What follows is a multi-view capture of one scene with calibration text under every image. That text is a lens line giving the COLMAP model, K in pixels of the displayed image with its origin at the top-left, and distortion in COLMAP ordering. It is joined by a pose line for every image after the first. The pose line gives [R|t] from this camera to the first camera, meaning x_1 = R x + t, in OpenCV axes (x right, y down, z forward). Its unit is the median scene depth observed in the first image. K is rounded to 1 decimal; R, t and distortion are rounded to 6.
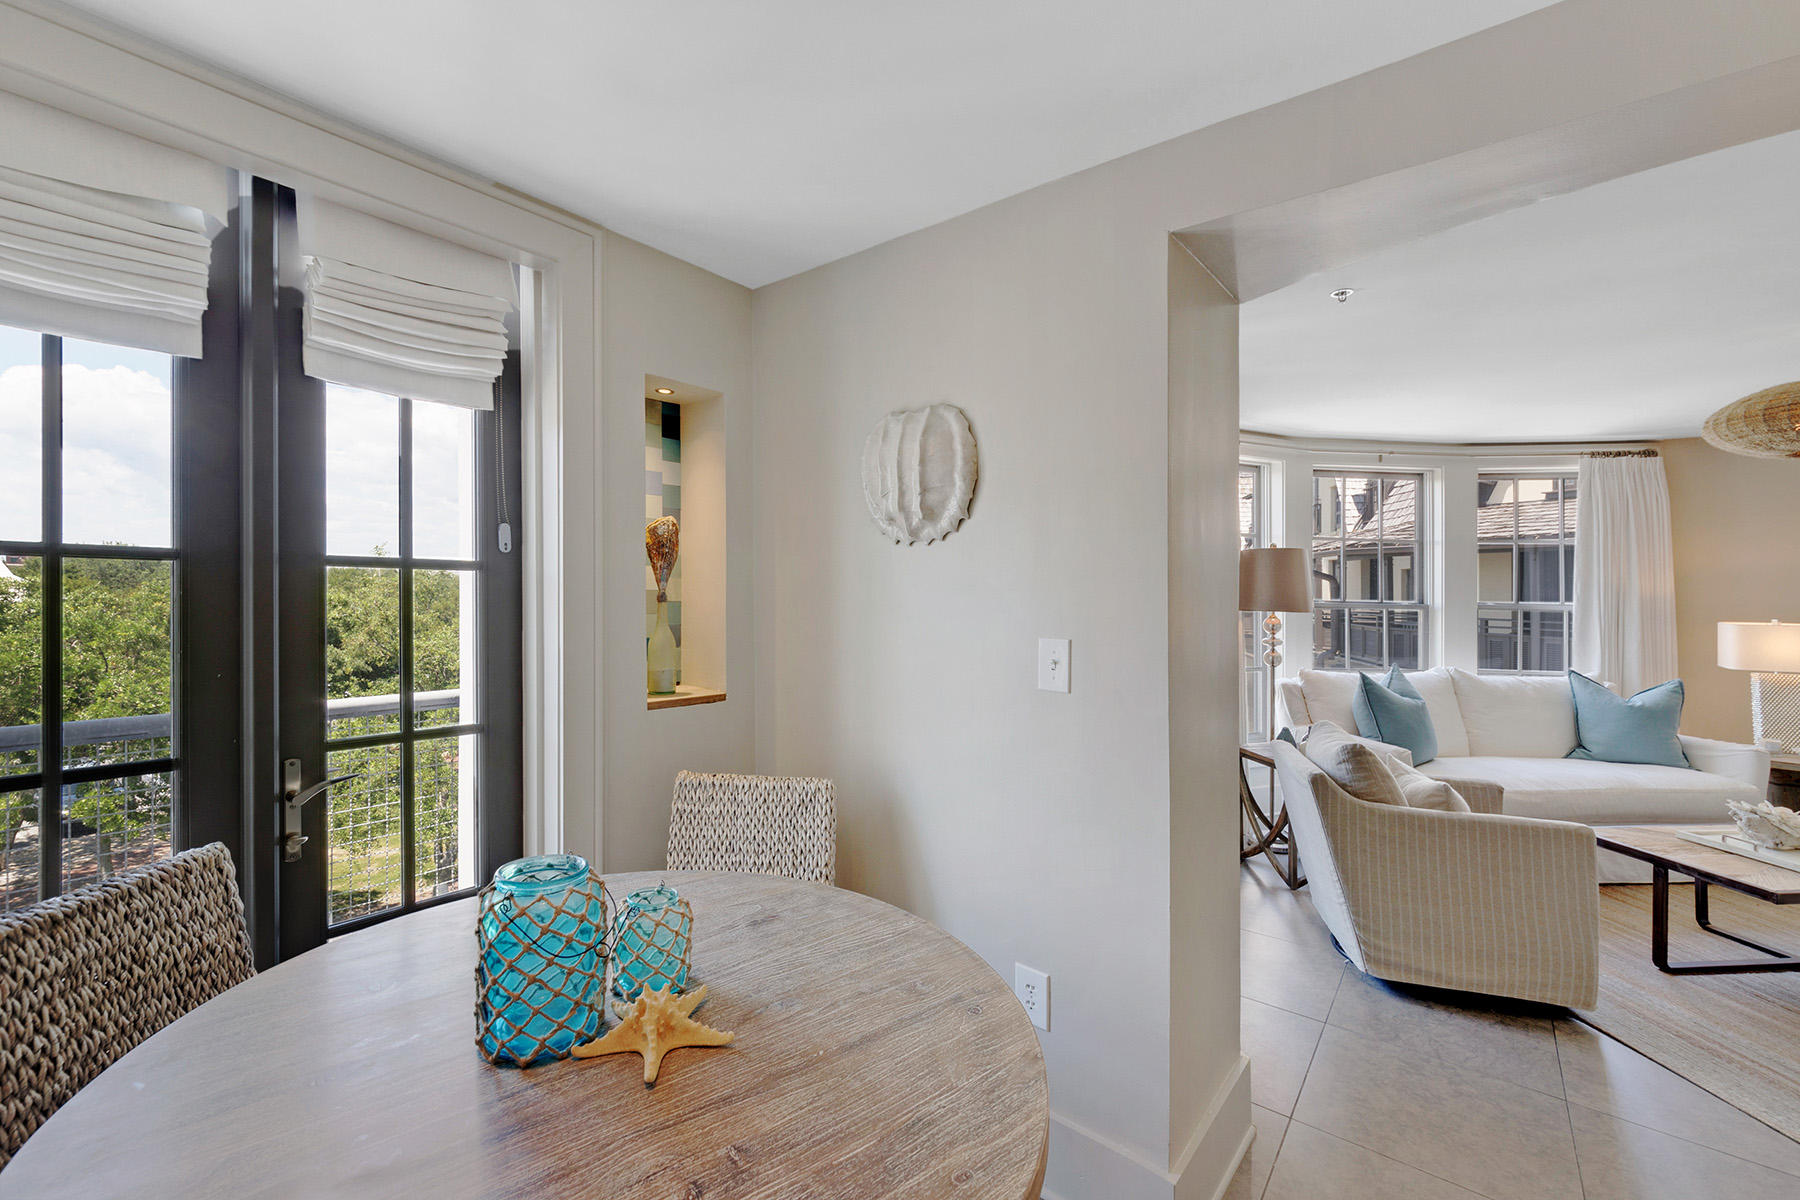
lens RADIAL K [[752.3, 0, 908.7], [0, 752.3, 595.2], [0, 0, 1]] dist [0.000707, 0.002690]
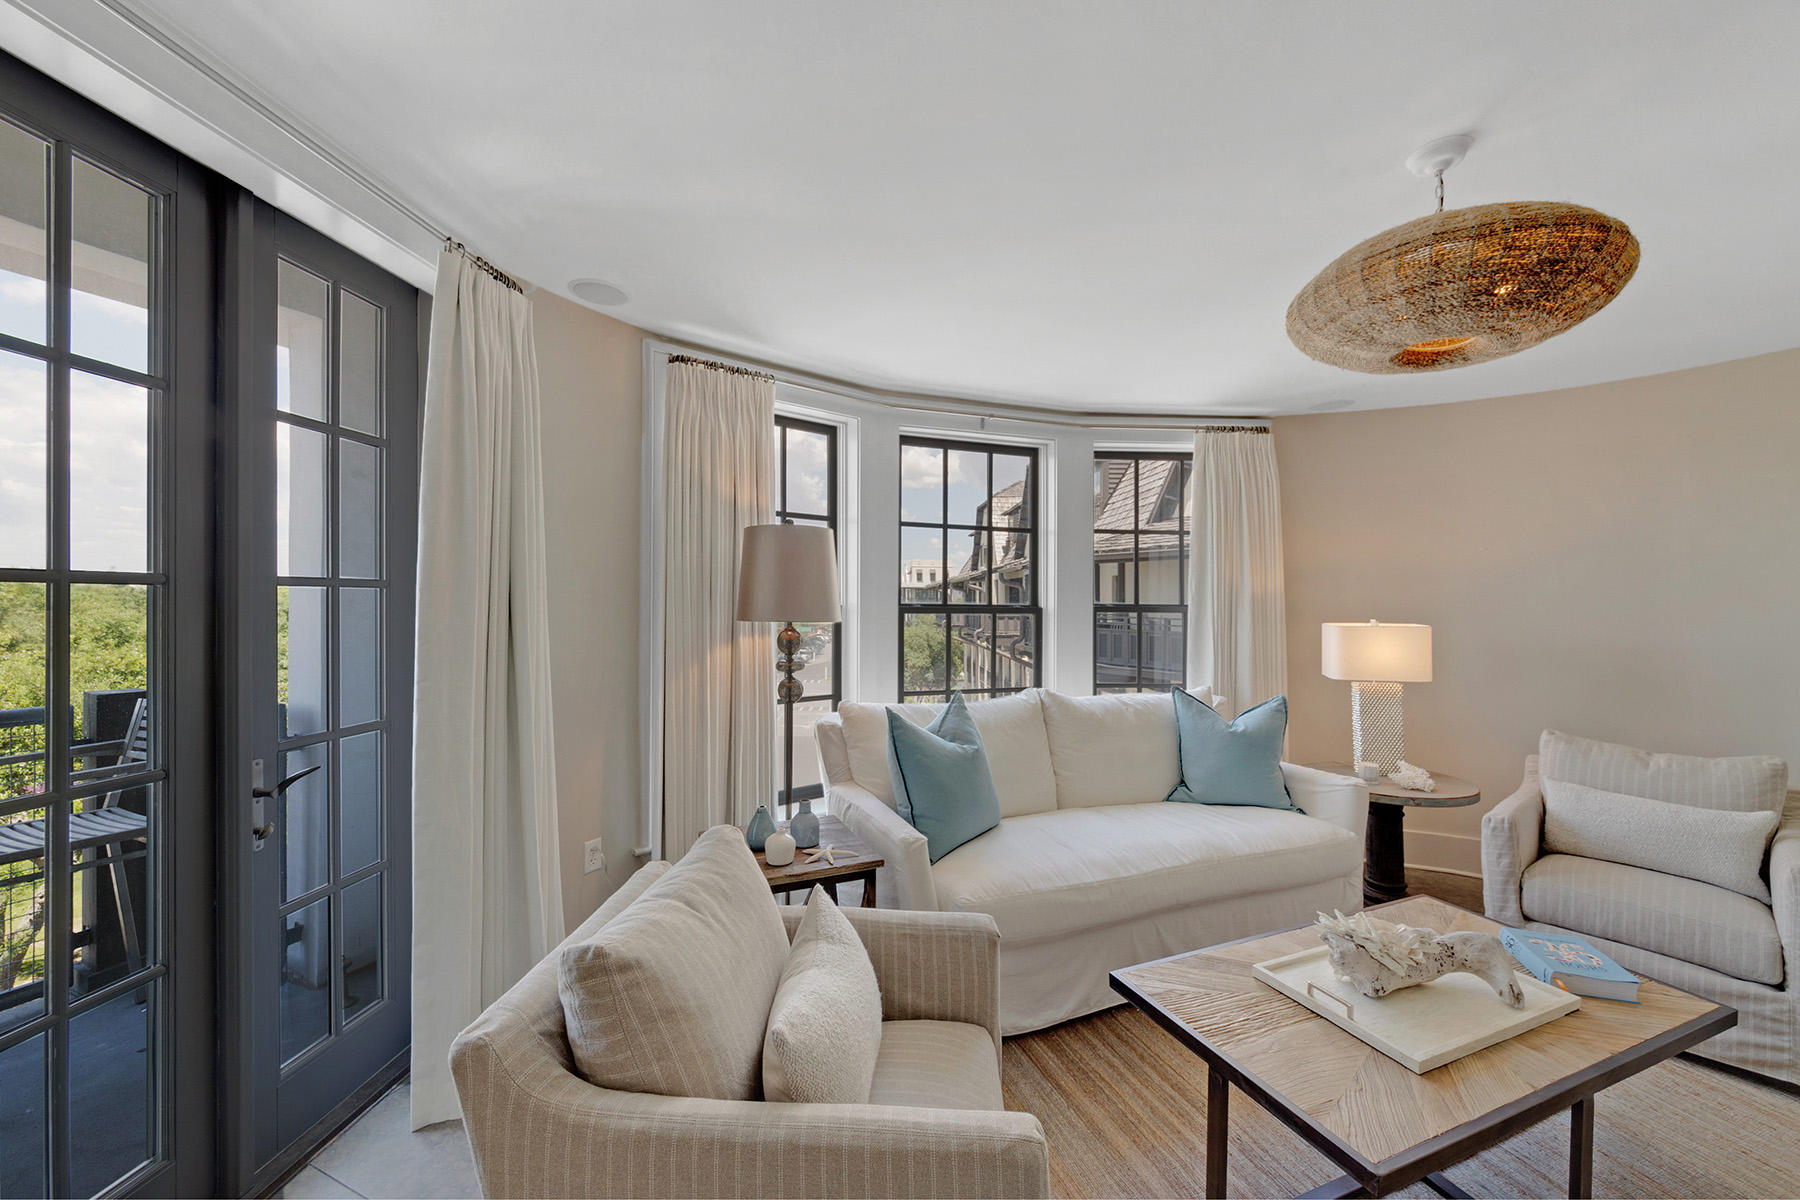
lens RADIAL K [[701.3, 0, 904.6], [0, 701.3, 611.0], [0, 0, 1]] dist [0.003018, 0.002165]
pose [[0.965056, -0.013217, 0.261709, 0.977858], [0.009408, 0.999831, 0.015802, 0.009714], [-0.261874, -0.012787, 0.965017, 0.857250]]
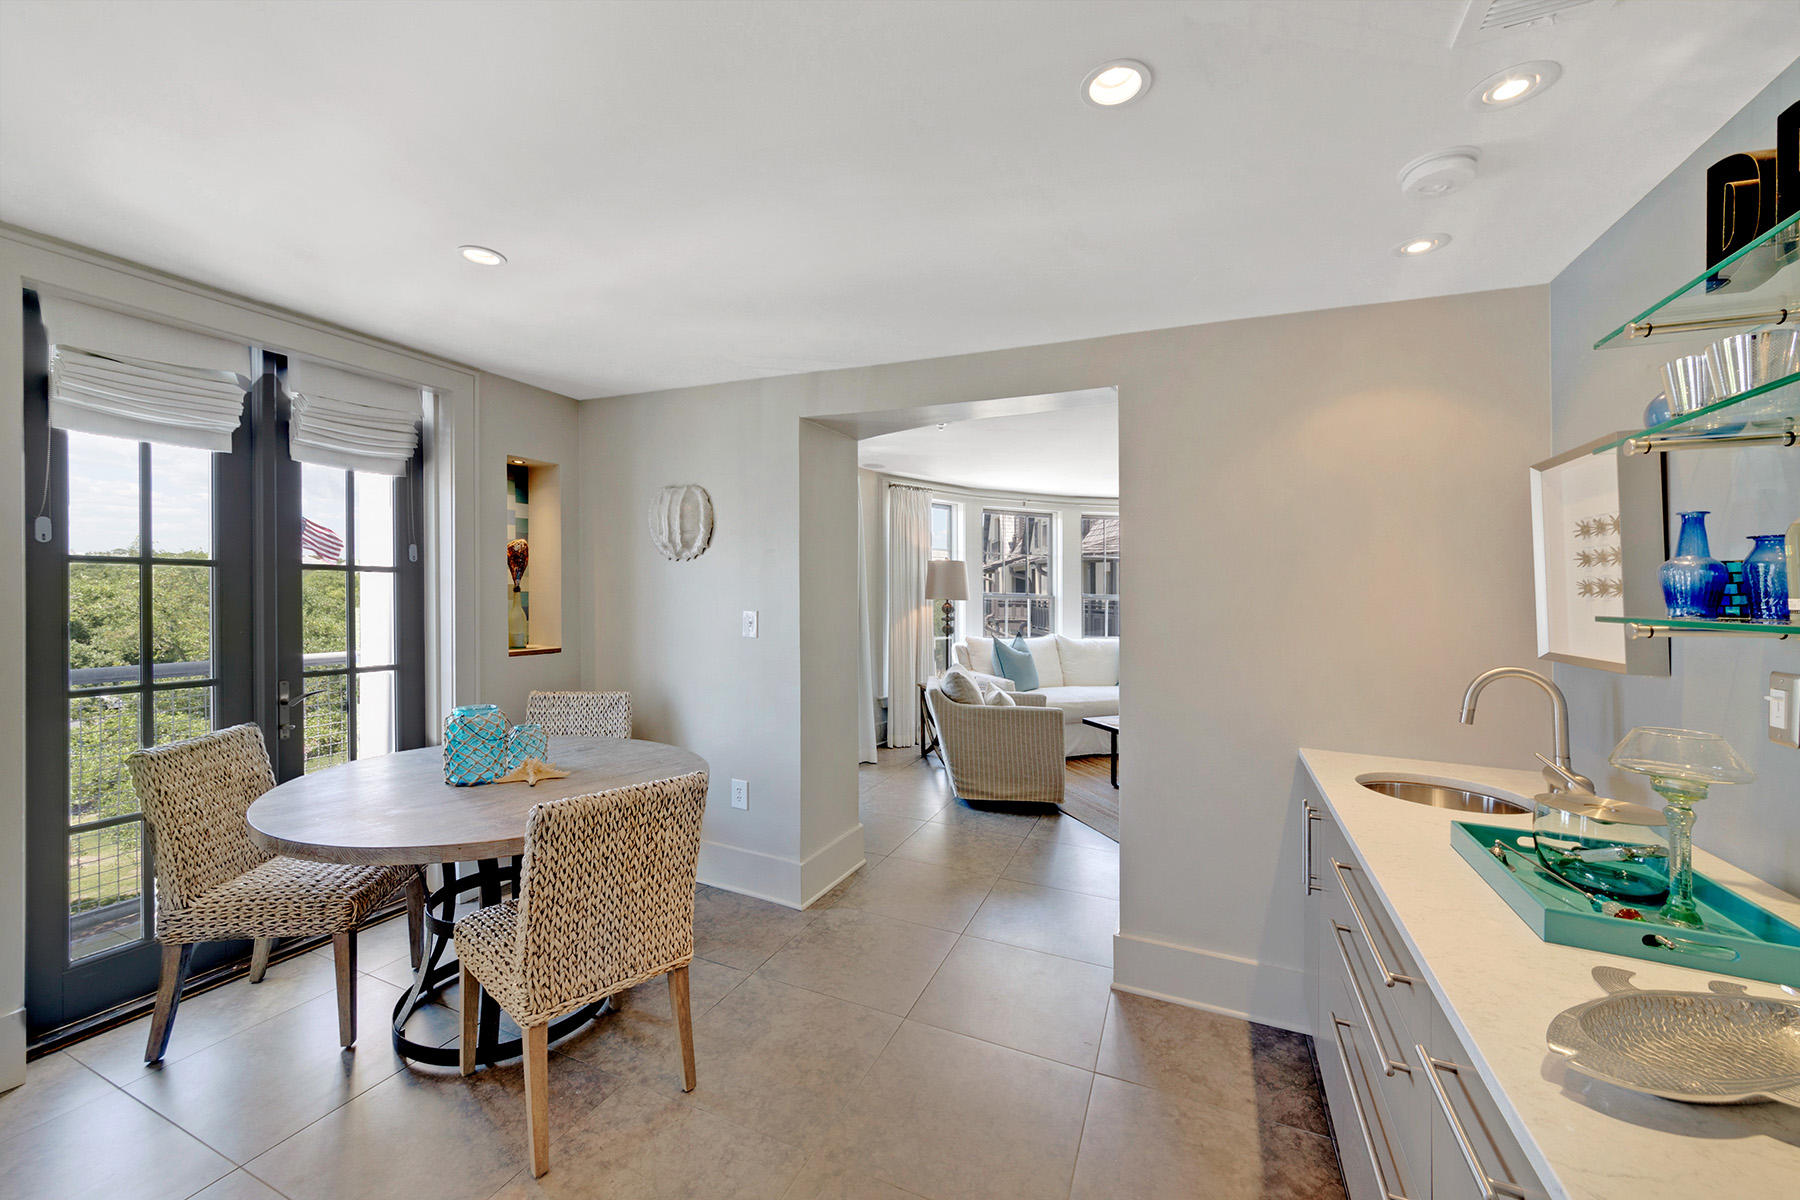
lens RADIAL K [[653.8, 0, 939.0], [0, 653.8, 593.0], [0, 0, 1]] dist [0.000618, -0.000094]
pose [[0.955818, 0.001762, 0.293954, 0.145472], [-0.003410, 0.999981, 0.005092, 0.000536], [-0.293940, -0.005869, 0.955806, -0.701185]]
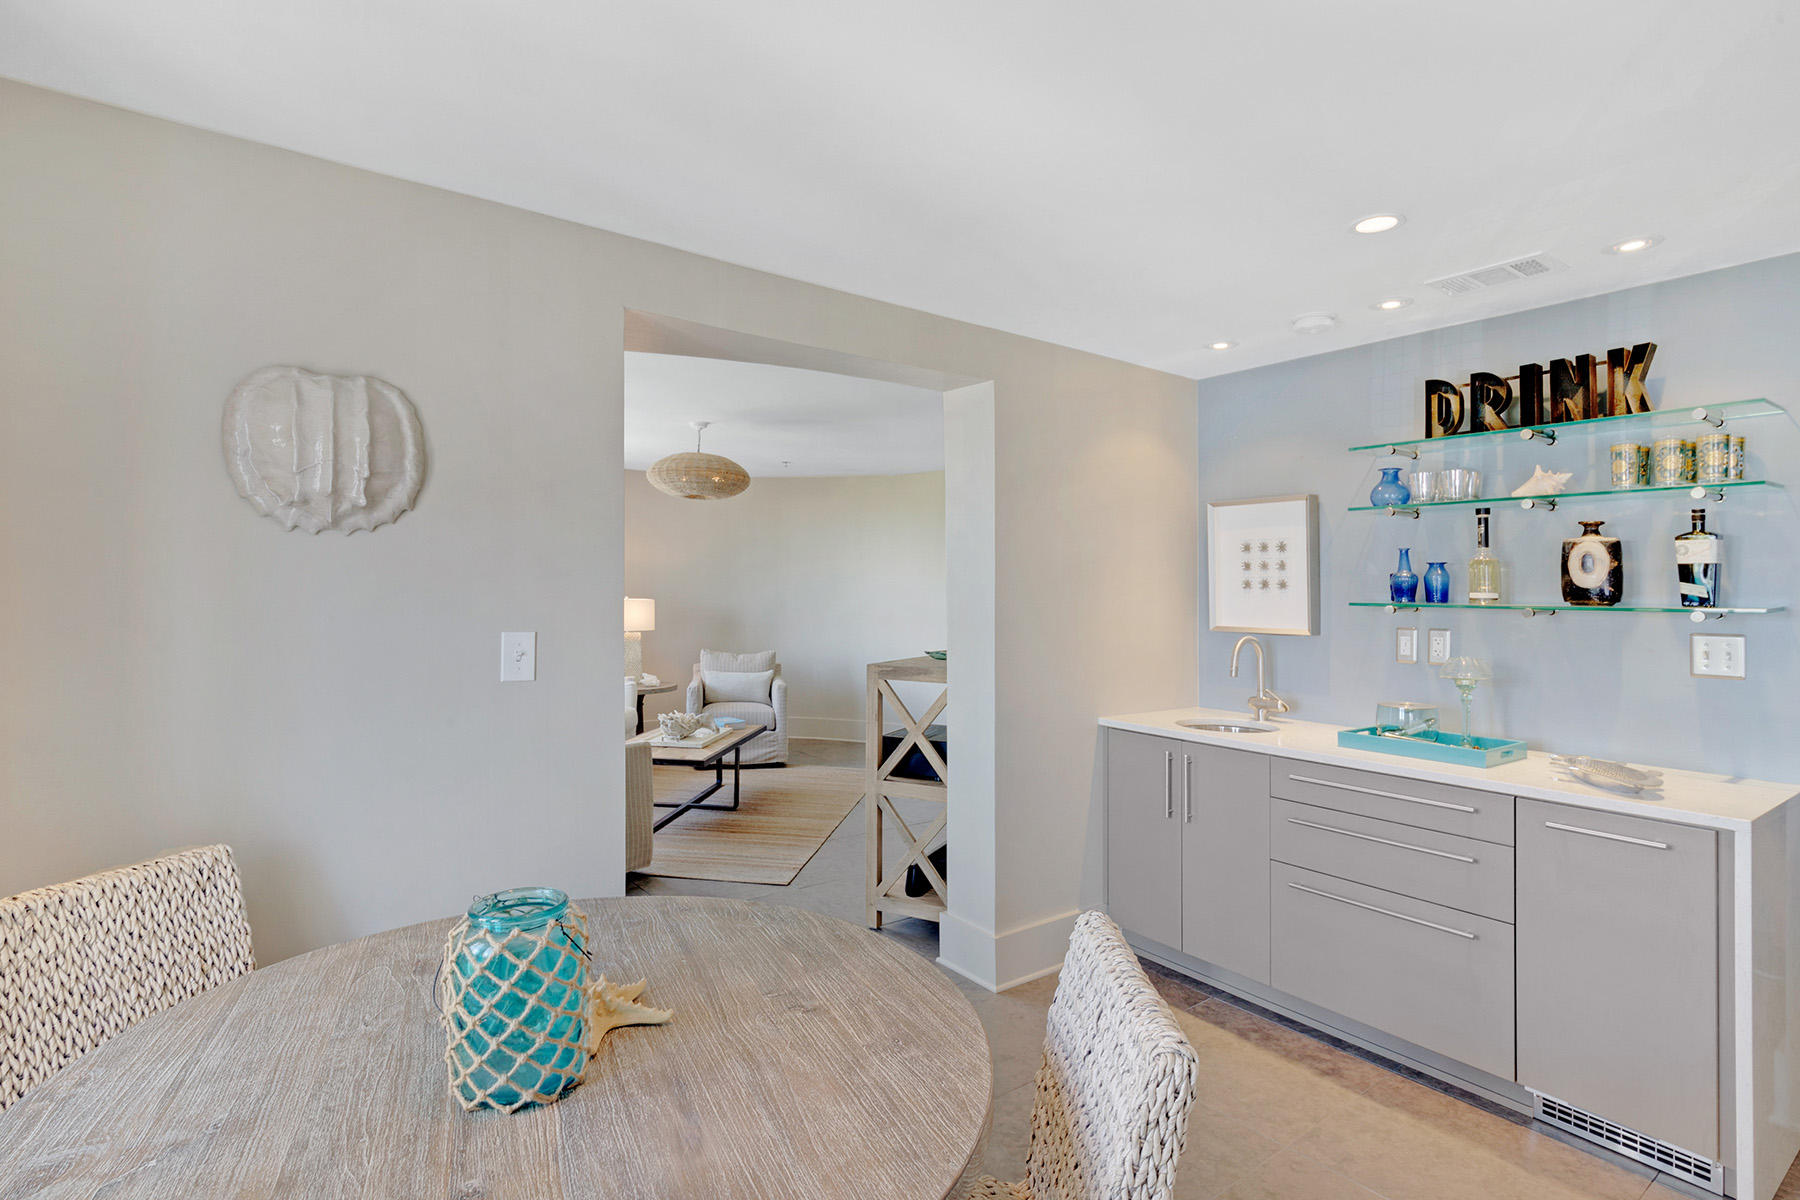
lens RADIAL K [[848.3, 0, 878.1], [0, 848.3, 578.2], [0, 0, 1]] dist [0.003484, 0.000109]
pose [[0.277106, -0.001455, 0.960838, -0.740343], [-0.001995, 0.999996, 0.002090, -0.020511], [-0.960837, -0.002496, 0.277102, 0.150803]]
